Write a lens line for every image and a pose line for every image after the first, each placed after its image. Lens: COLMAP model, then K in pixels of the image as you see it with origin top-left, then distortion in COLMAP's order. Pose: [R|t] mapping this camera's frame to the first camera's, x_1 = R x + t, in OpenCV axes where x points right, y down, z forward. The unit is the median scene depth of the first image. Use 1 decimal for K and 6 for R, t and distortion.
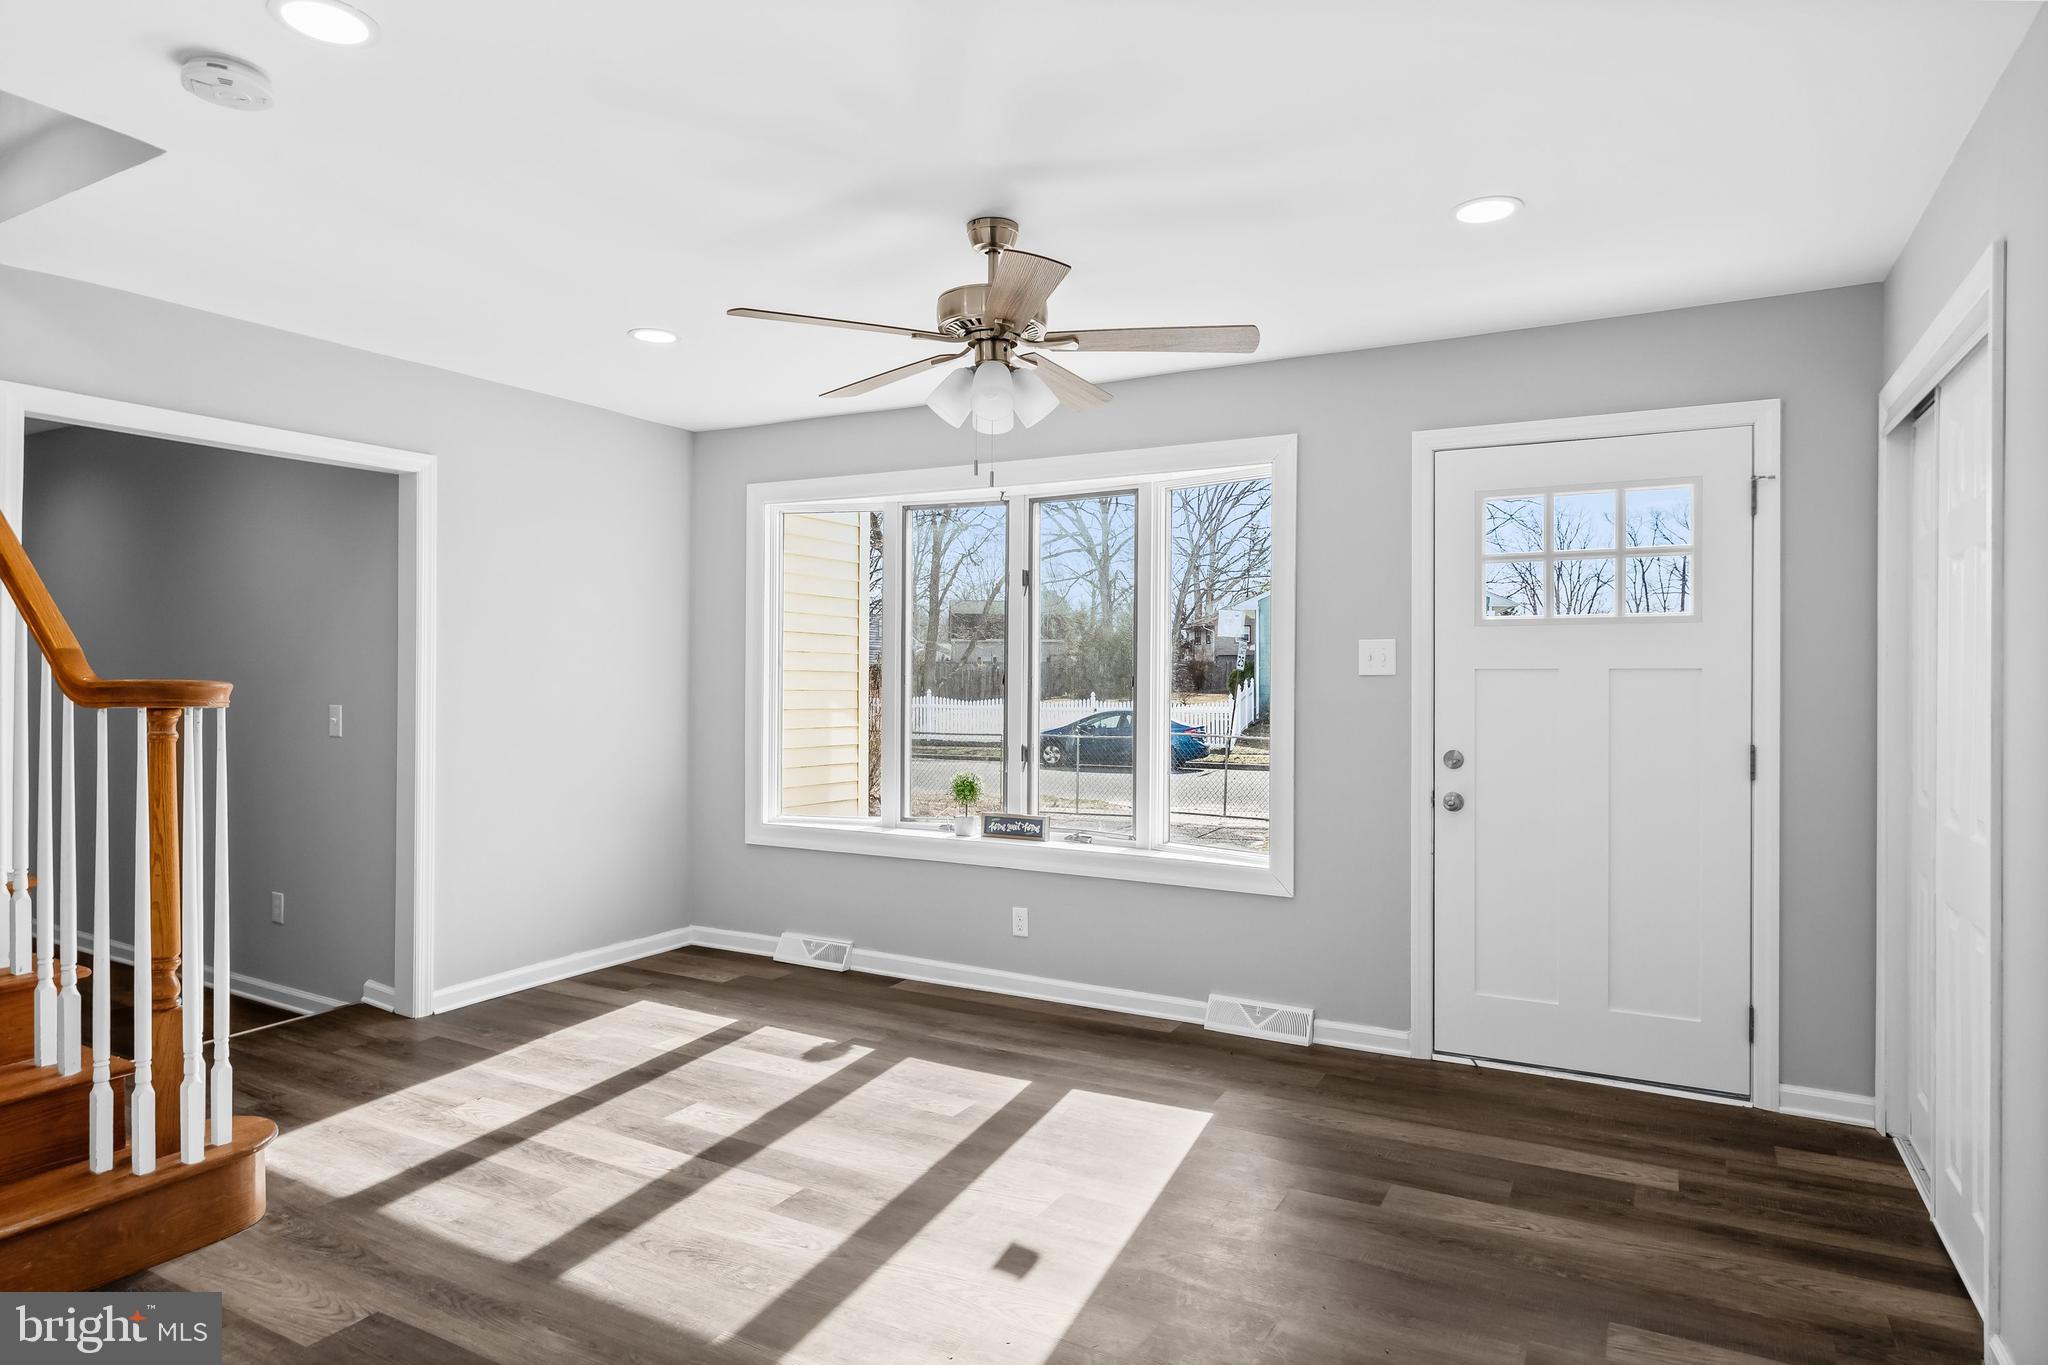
lens RADIAL K [[1125.9, 0, 1024.0], [0, 1125.9, 682.5], [0, 0, 1]] dist [-0.005080, -0.000338]
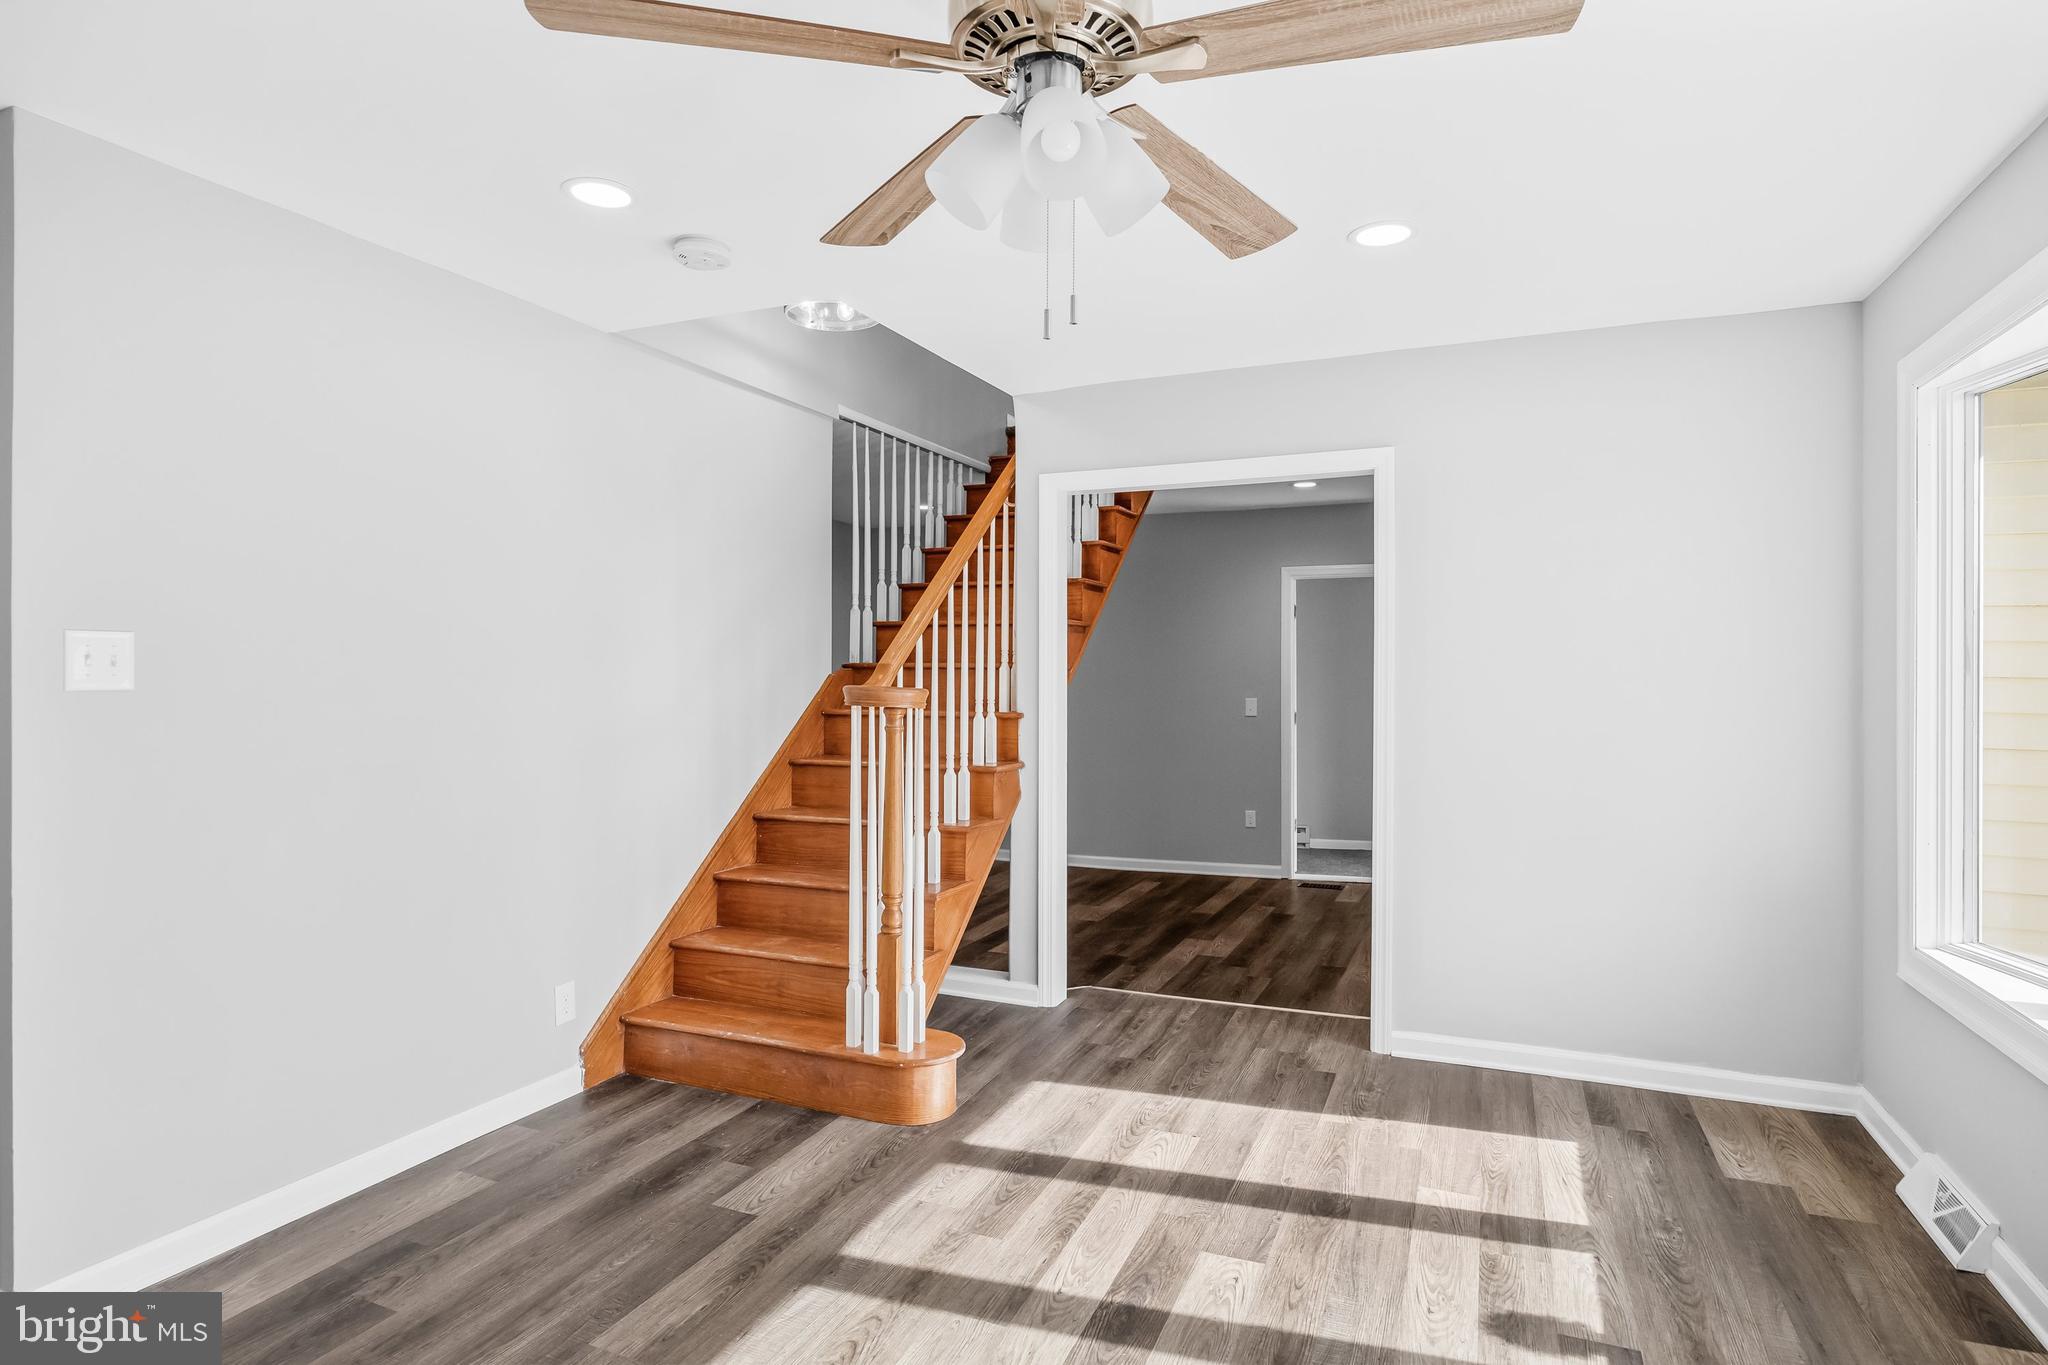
lens RADIAL K [[1073.8, 0, 1024.0], [0, 1073.8, 682.5], [0, 0, 1]] dist [-0.005076, -0.000976]
pose [[0.113042, 0.001085, -0.993590, 0.356979], [-0.009424, 0.999956, 0.000020, -0.006511], [0.993545, 0.009361, 0.113048, 0.692507]]
